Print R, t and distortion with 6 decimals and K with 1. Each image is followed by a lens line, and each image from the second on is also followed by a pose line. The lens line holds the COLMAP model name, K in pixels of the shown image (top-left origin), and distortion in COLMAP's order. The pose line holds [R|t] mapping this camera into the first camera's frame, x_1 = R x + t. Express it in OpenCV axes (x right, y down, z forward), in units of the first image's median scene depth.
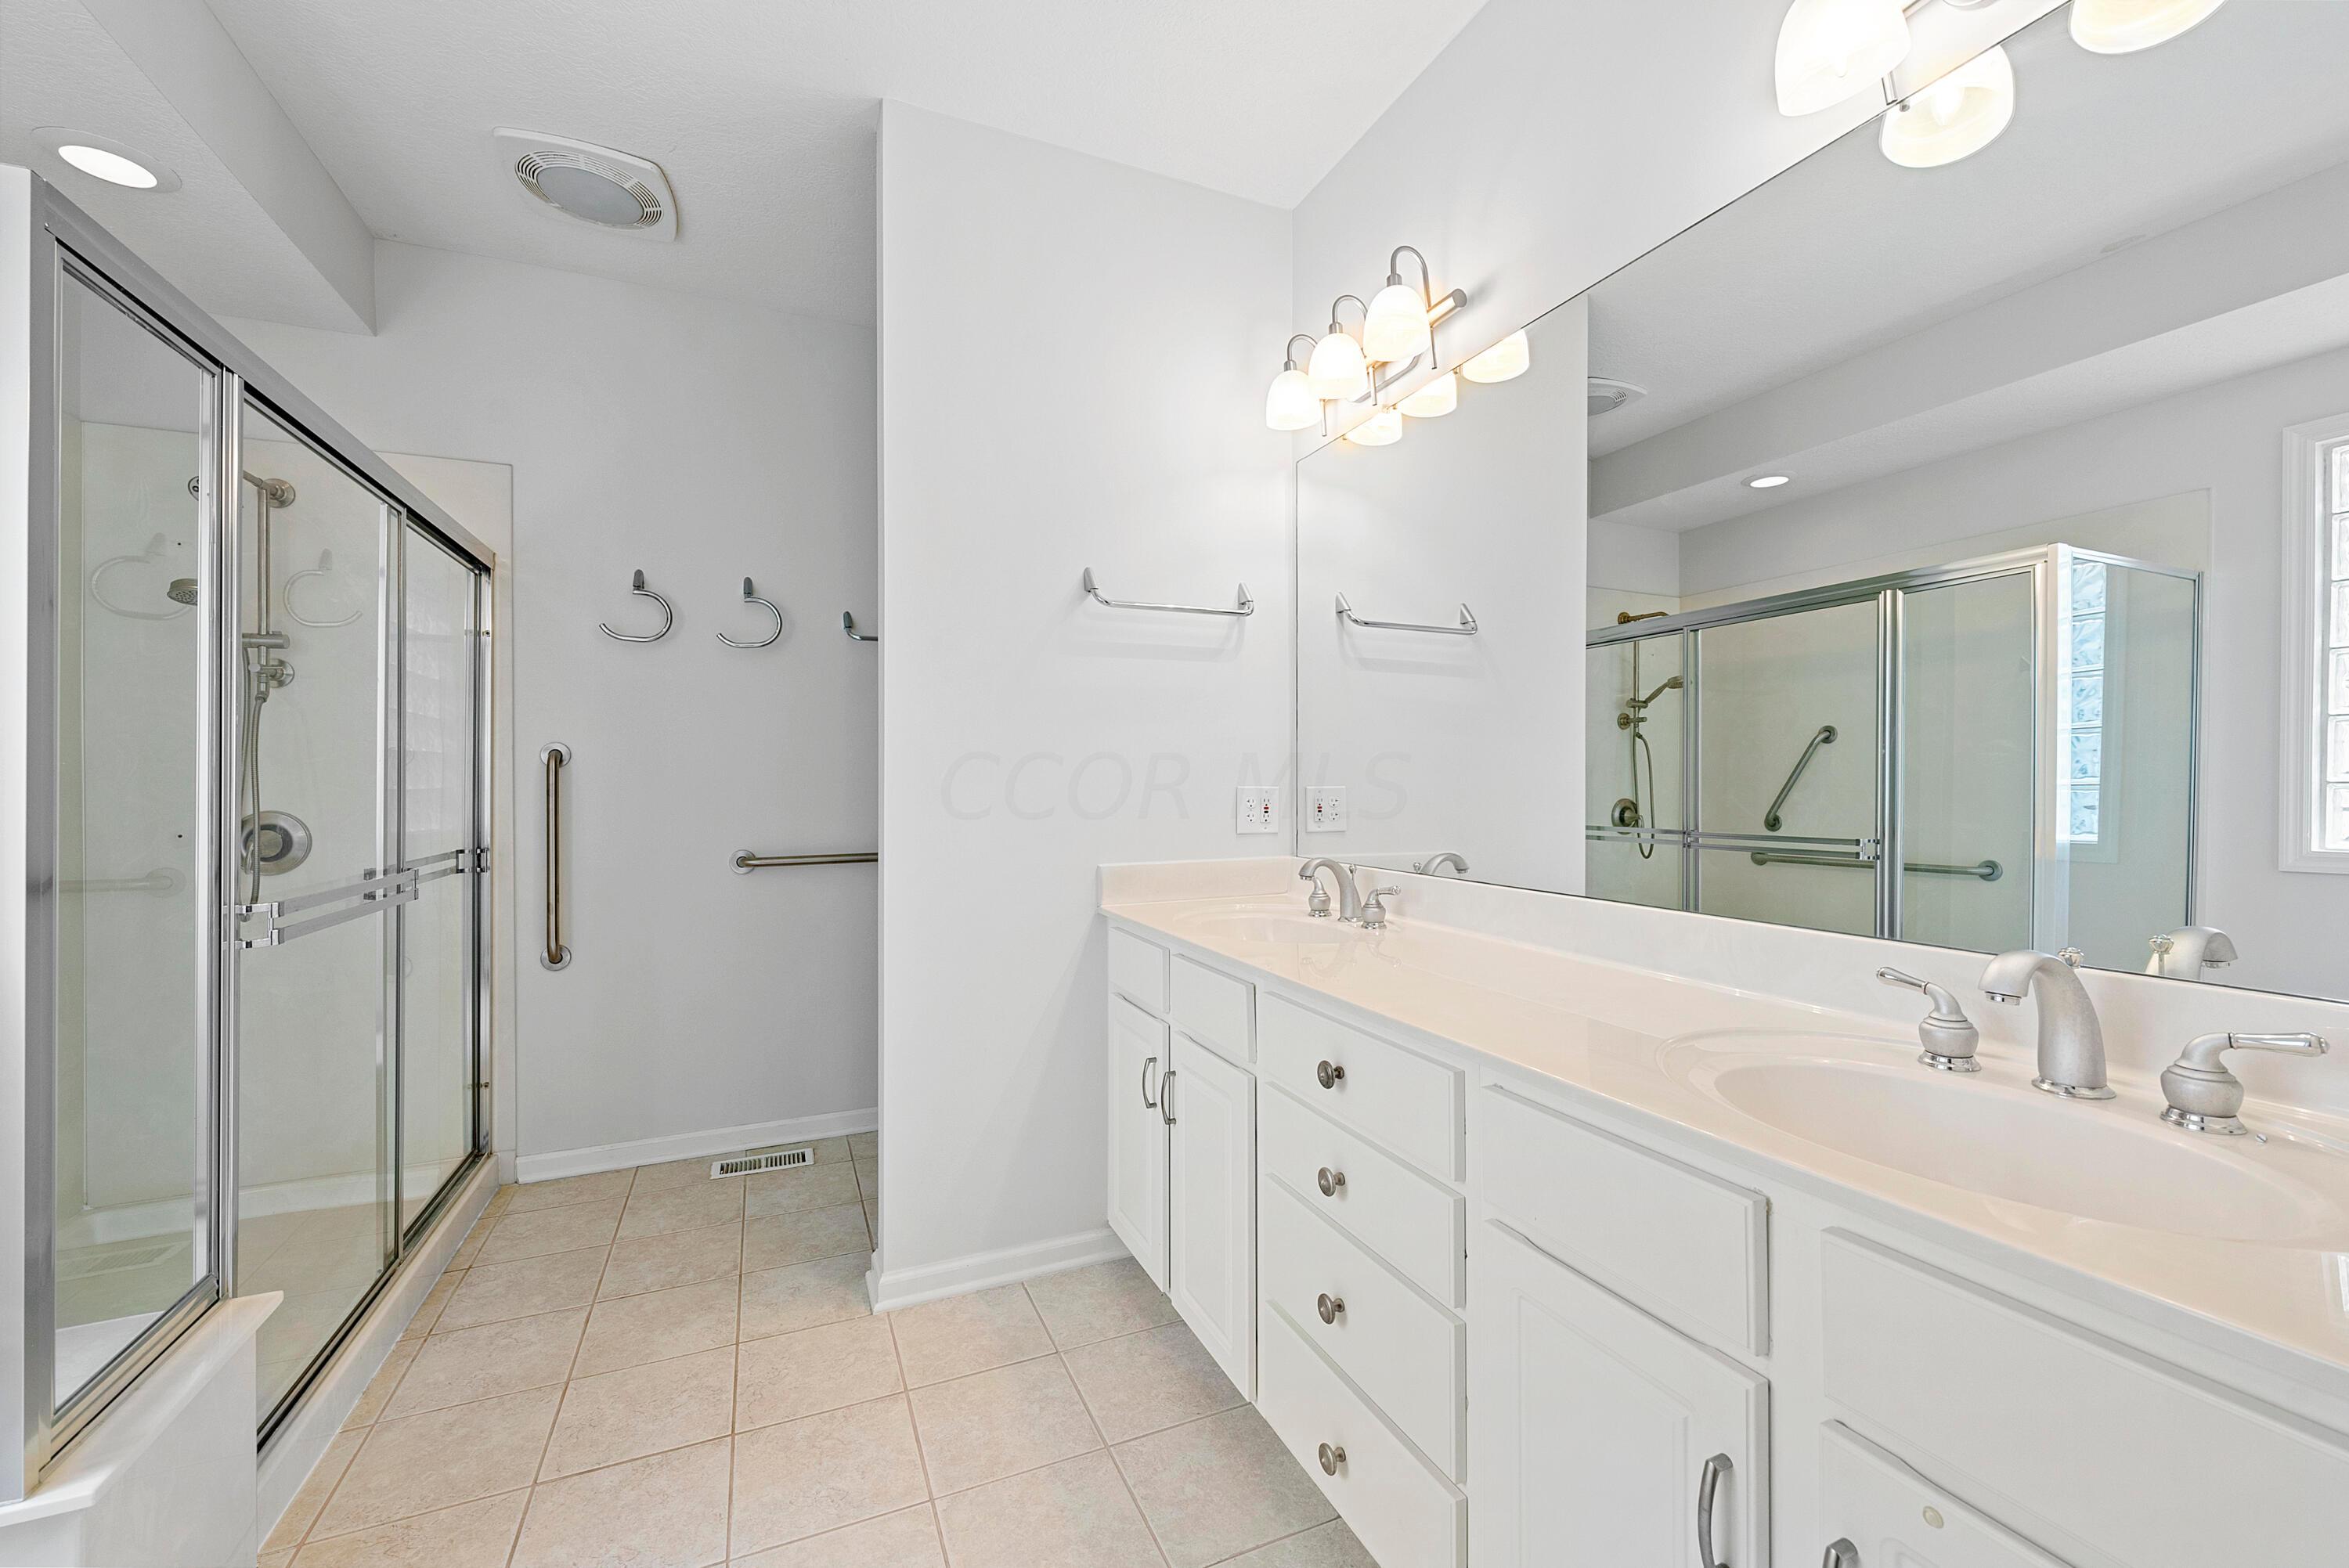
lens RADIAL K [[905.6, 0, 1176.4], [0, 905.6, 774.1], [0, 0, 1]] dist [-0.000899, -0.000111]
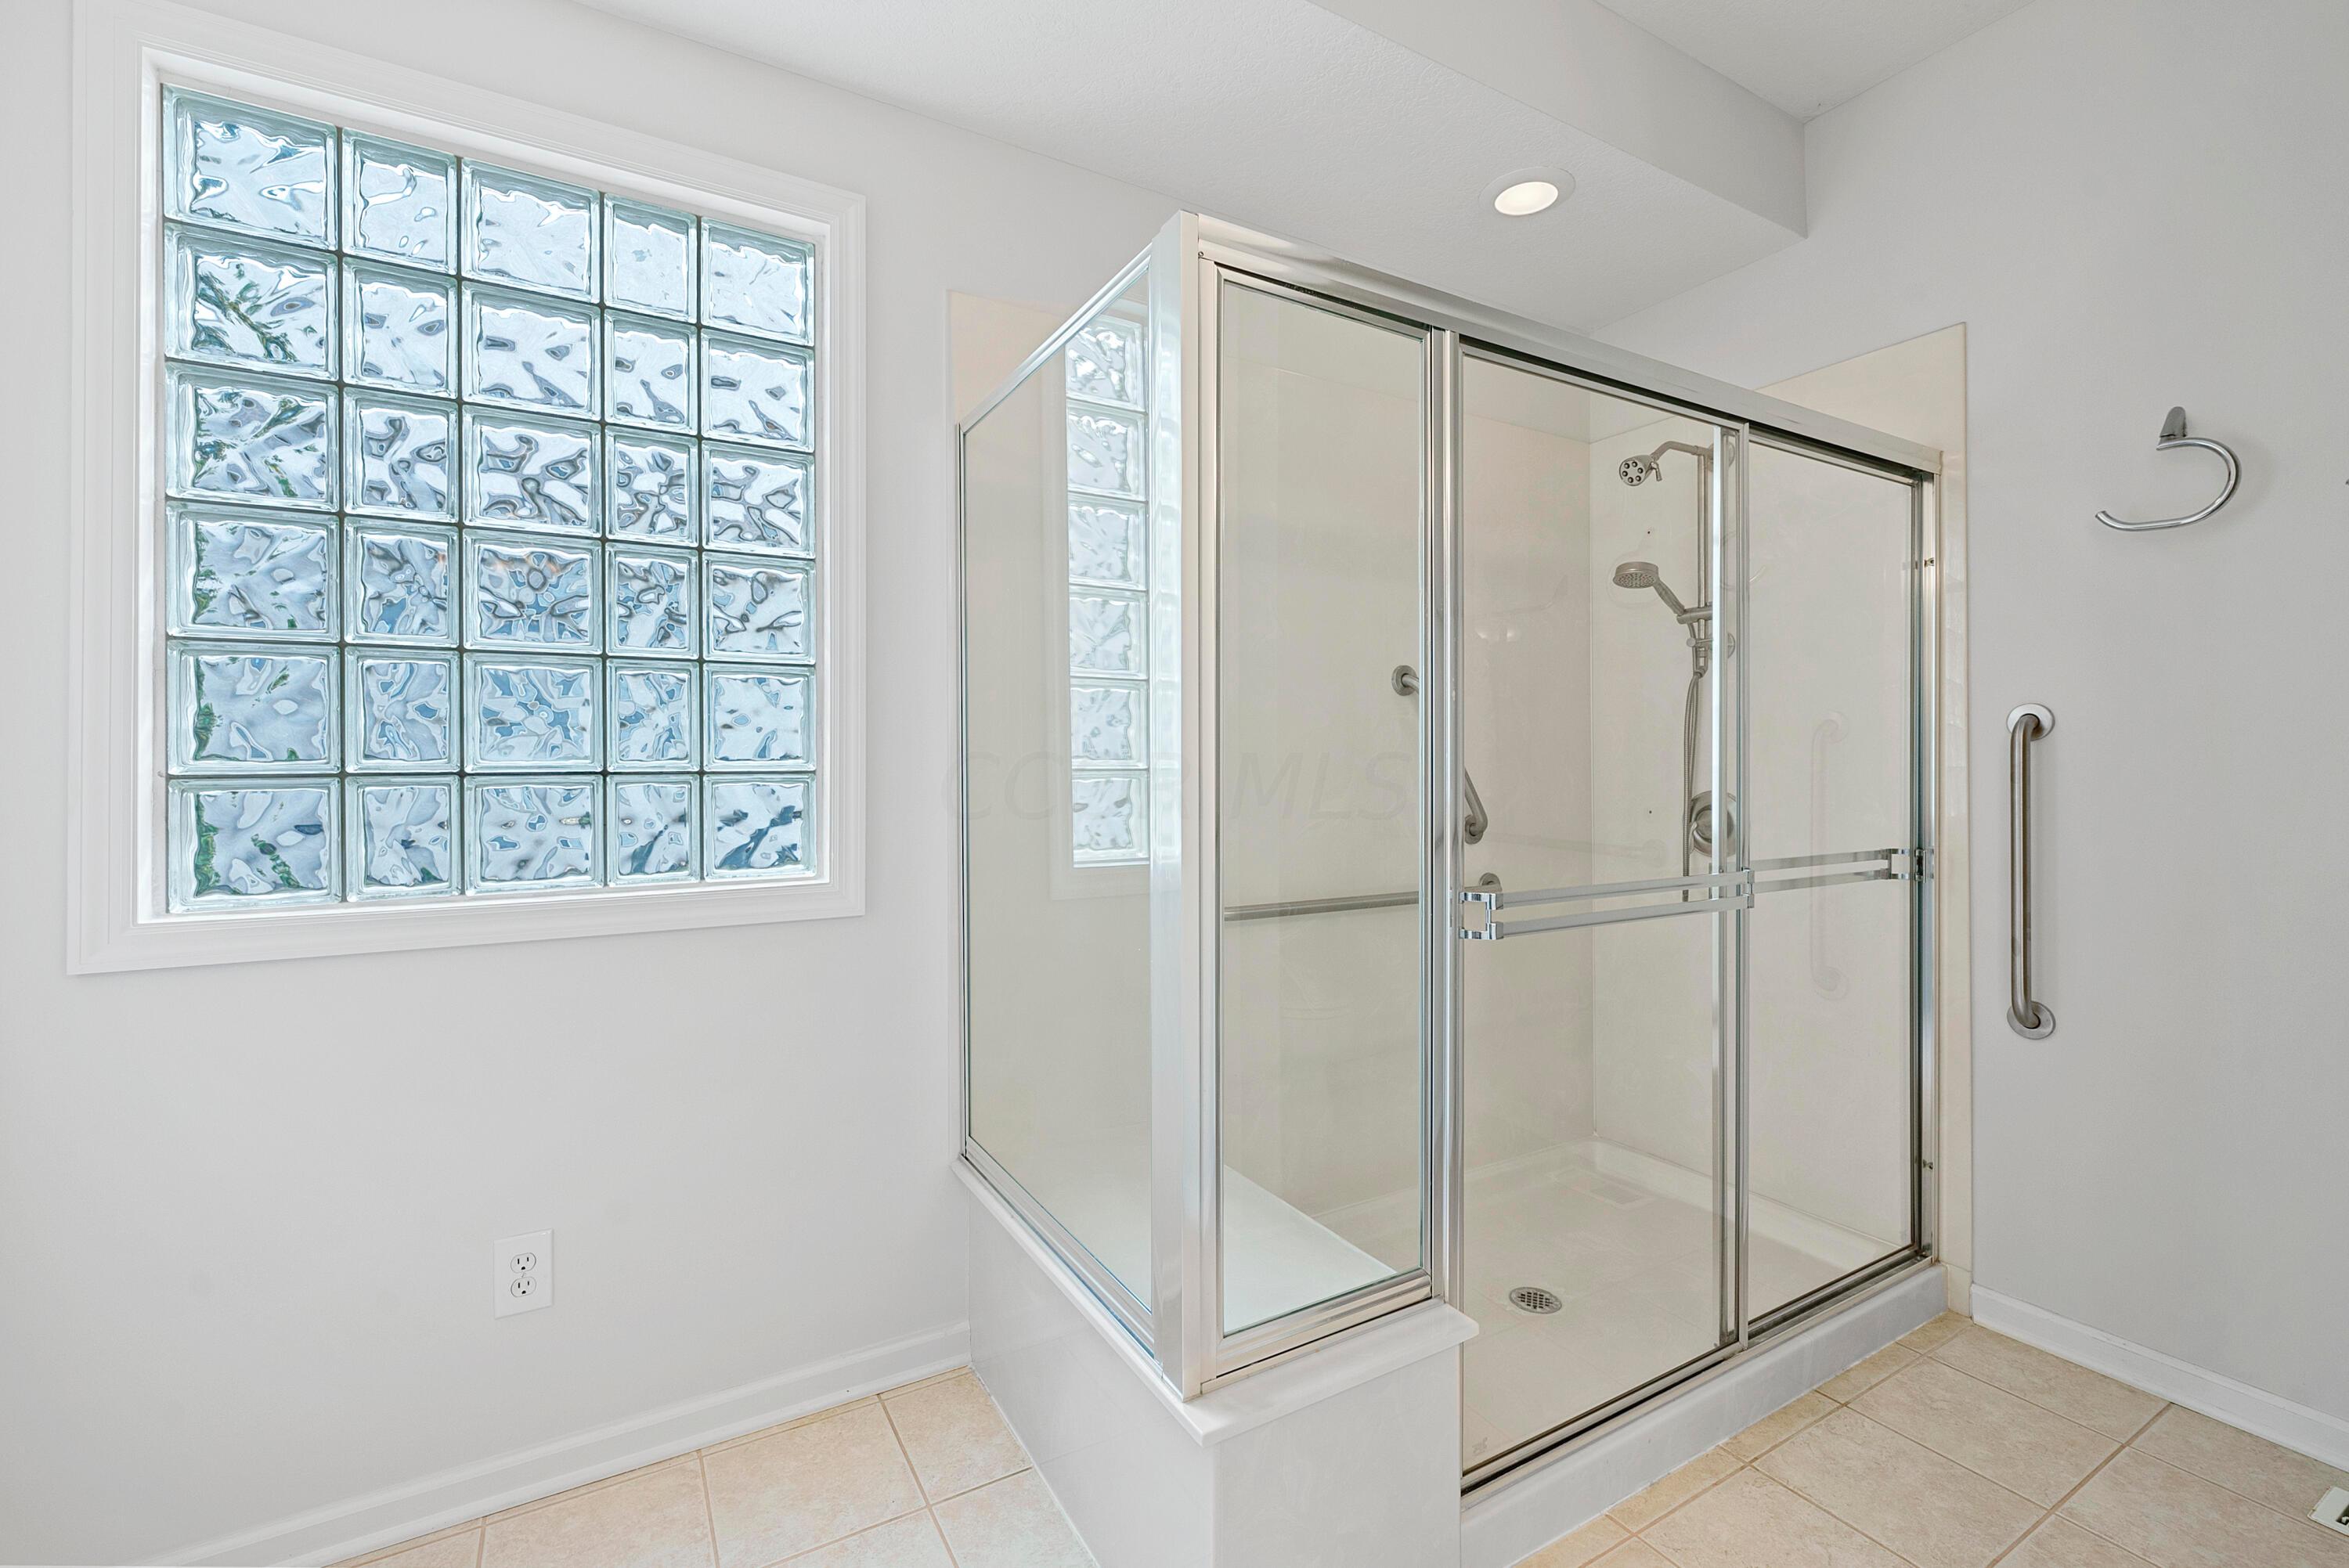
lens RADIAL K [[1002.5, 0, 1171.8], [0, 1002.5, 758.6], [0, 0, 1]] dist [0.000143, 0.000148]
pose [[0.119160, 0.001538, -0.992874, -0.014987], [0.004812, 0.999986, 0.002127, 0.001993], [0.992863, -0.005031, 0.119151, 0.281227]]
